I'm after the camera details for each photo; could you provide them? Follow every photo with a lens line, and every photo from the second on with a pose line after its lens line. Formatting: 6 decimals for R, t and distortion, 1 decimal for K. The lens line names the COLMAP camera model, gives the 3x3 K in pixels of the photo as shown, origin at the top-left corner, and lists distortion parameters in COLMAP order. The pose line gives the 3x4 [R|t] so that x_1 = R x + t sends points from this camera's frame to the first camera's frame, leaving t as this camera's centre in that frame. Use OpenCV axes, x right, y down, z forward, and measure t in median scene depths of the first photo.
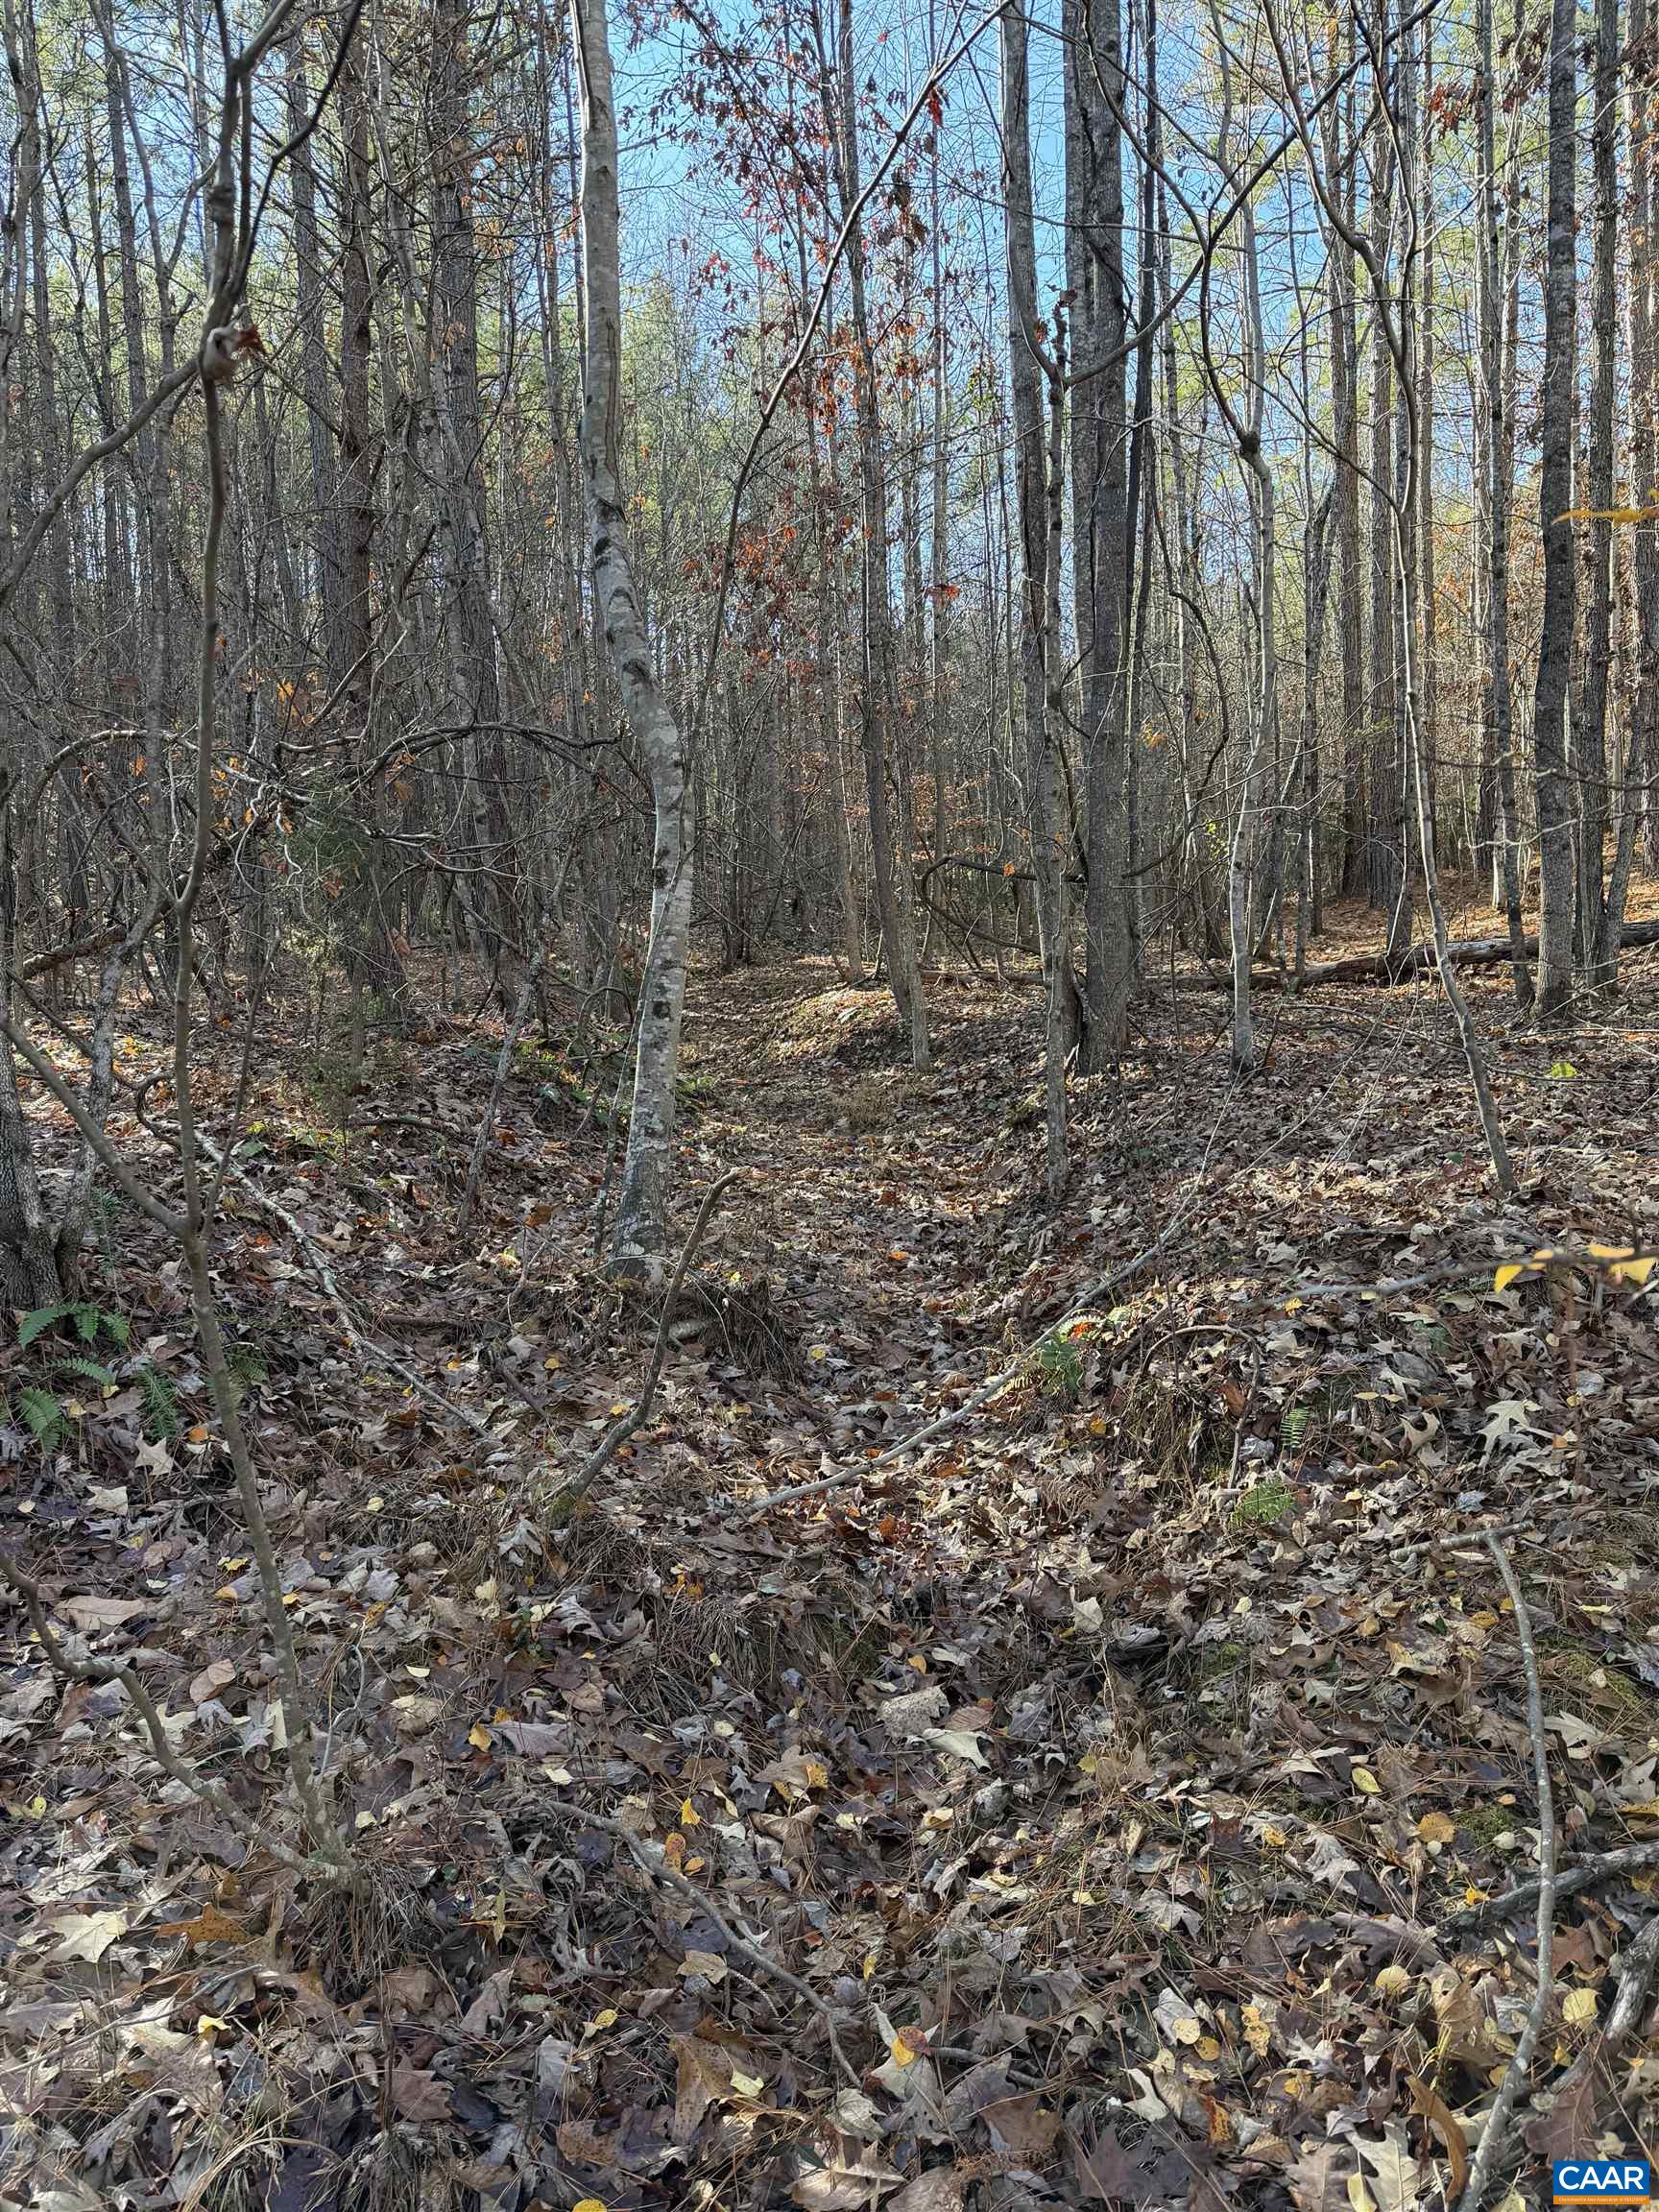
lens RADIAL K [[1566.5, 0, 829.5], [0, 1566.5, 1106.0], [0, 0, 1]] dist [0.118799, -0.001061]
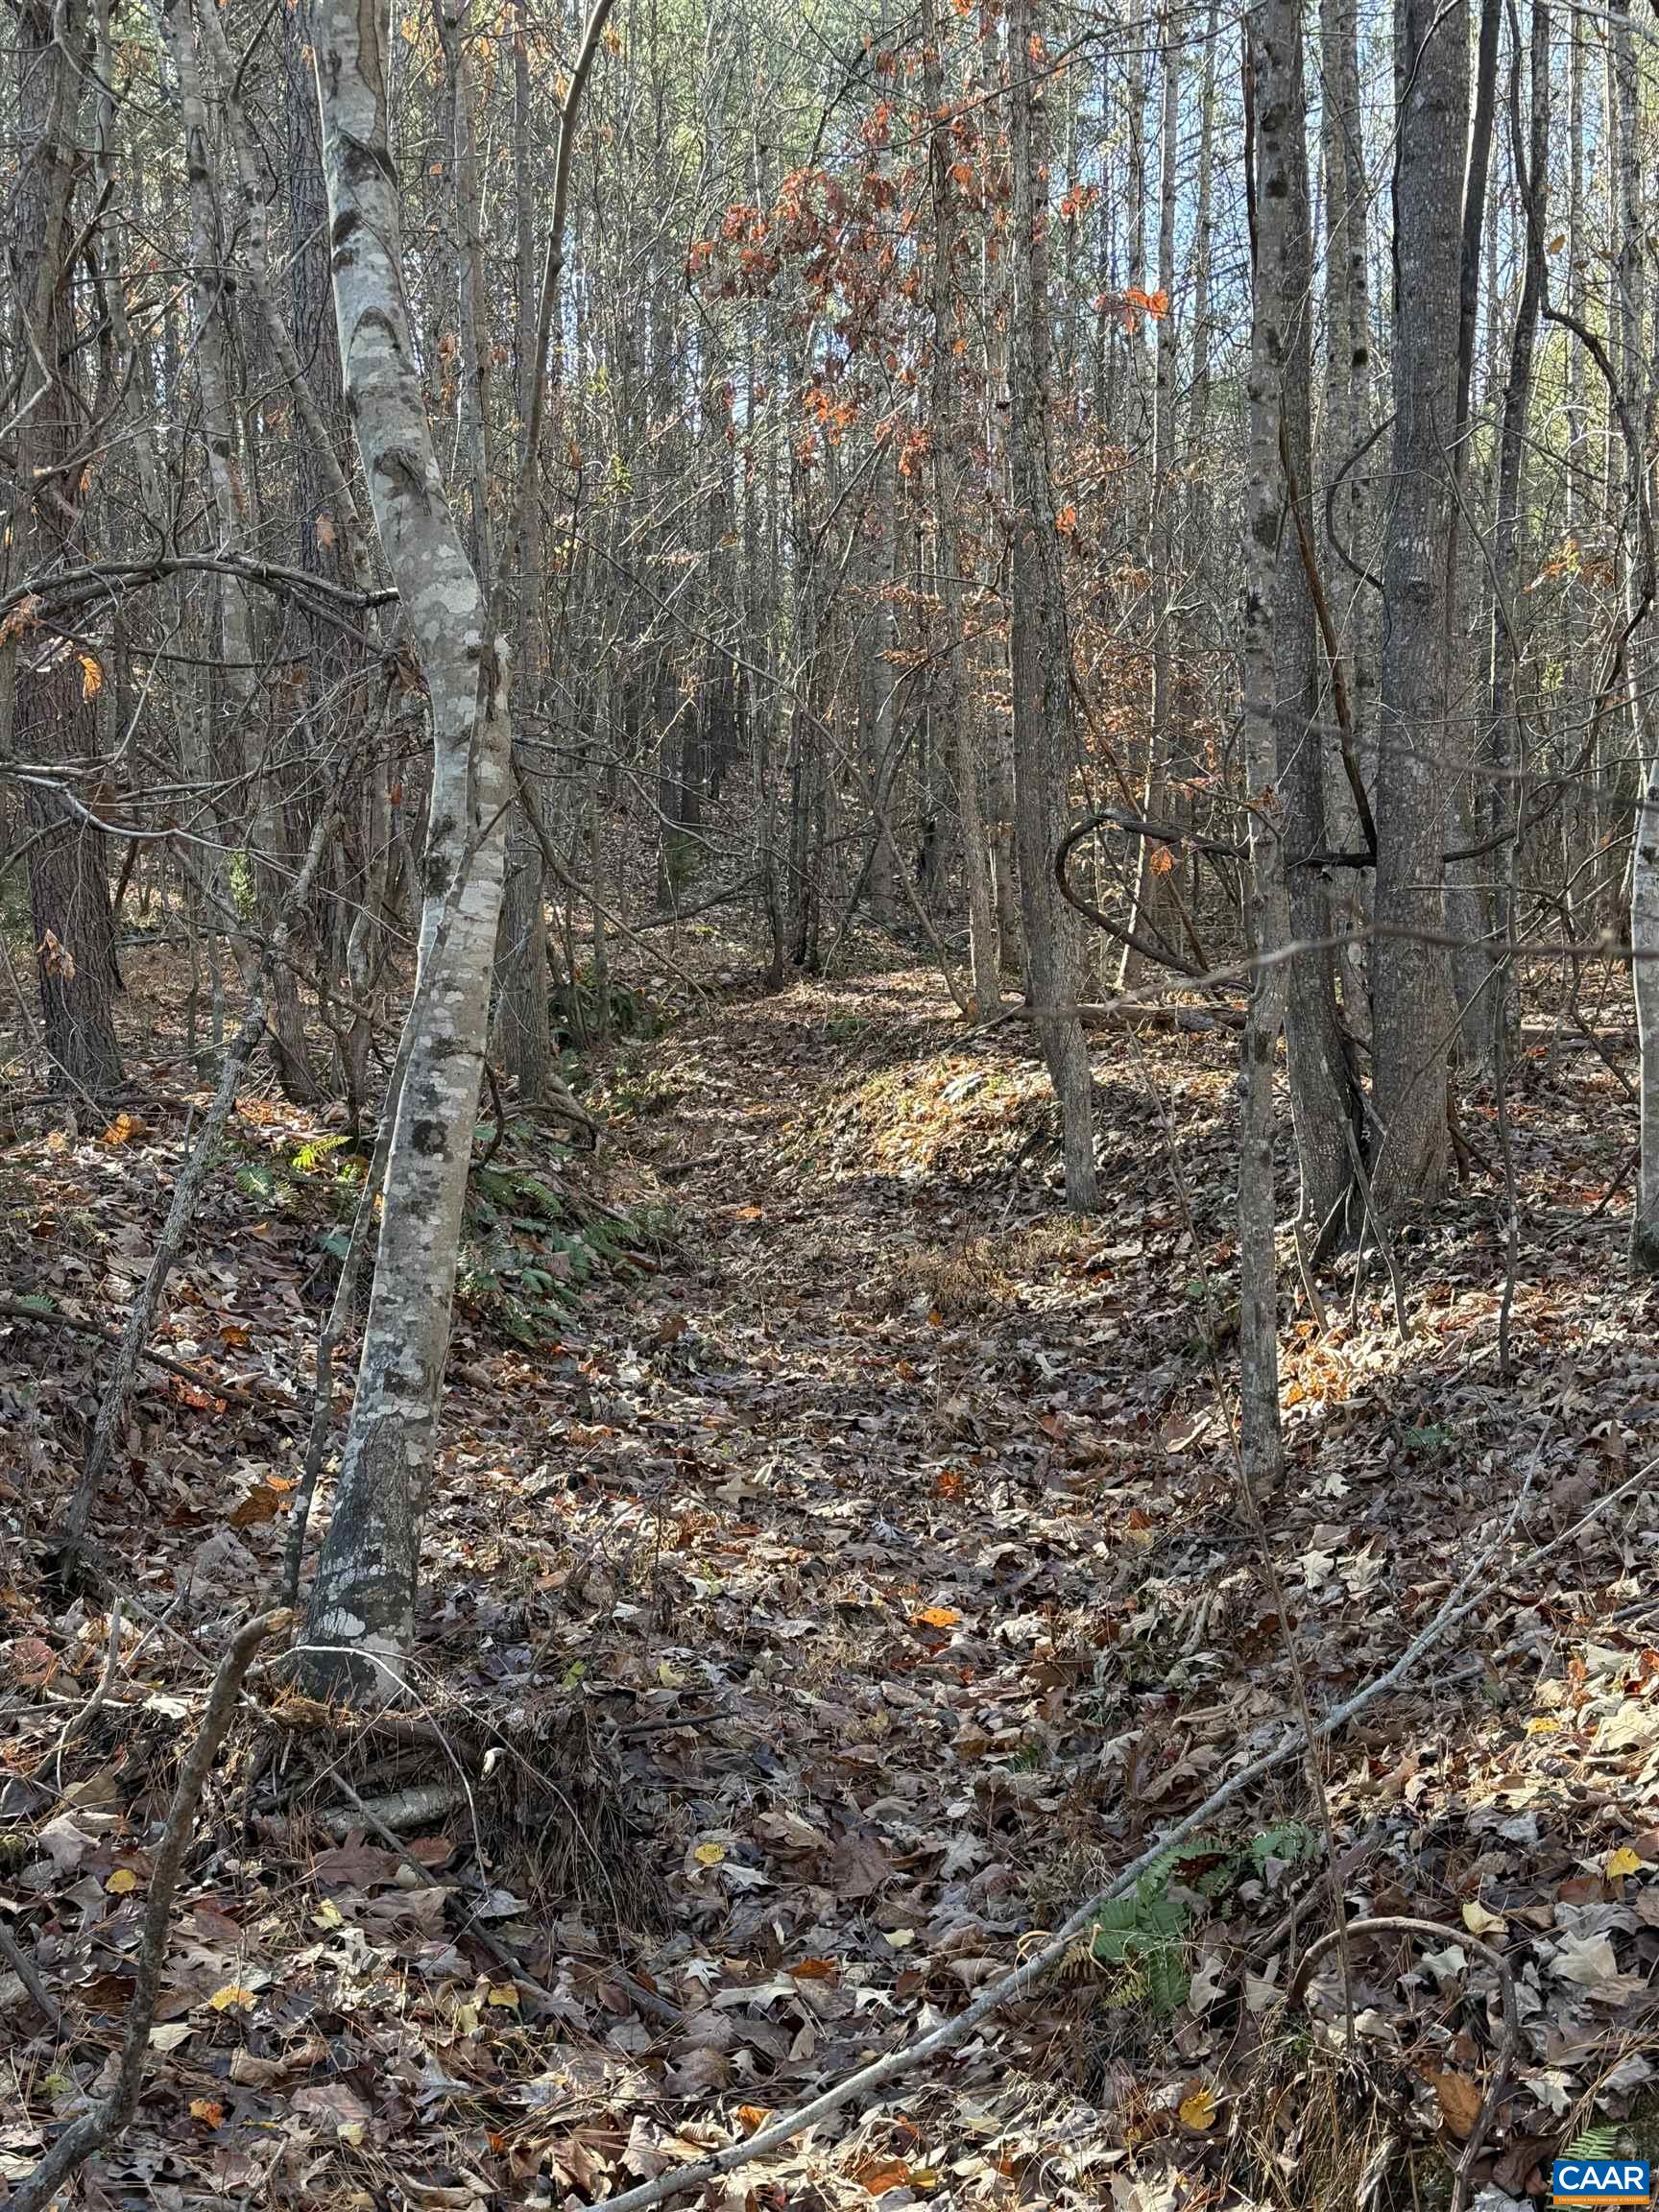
lens RADIAL K [[2842.9, 0, 829.5], [0, 2842.9, 1106.0], [0, 0, 1]] dist [0.220086, -0.491190]
pose [[0.997441, 0.024643, -0.067109, 0.082493], [-0.027097, 0.998988, -0.035907, -0.042343], [0.066156, 0.037634, 0.997099, 0.097992]]
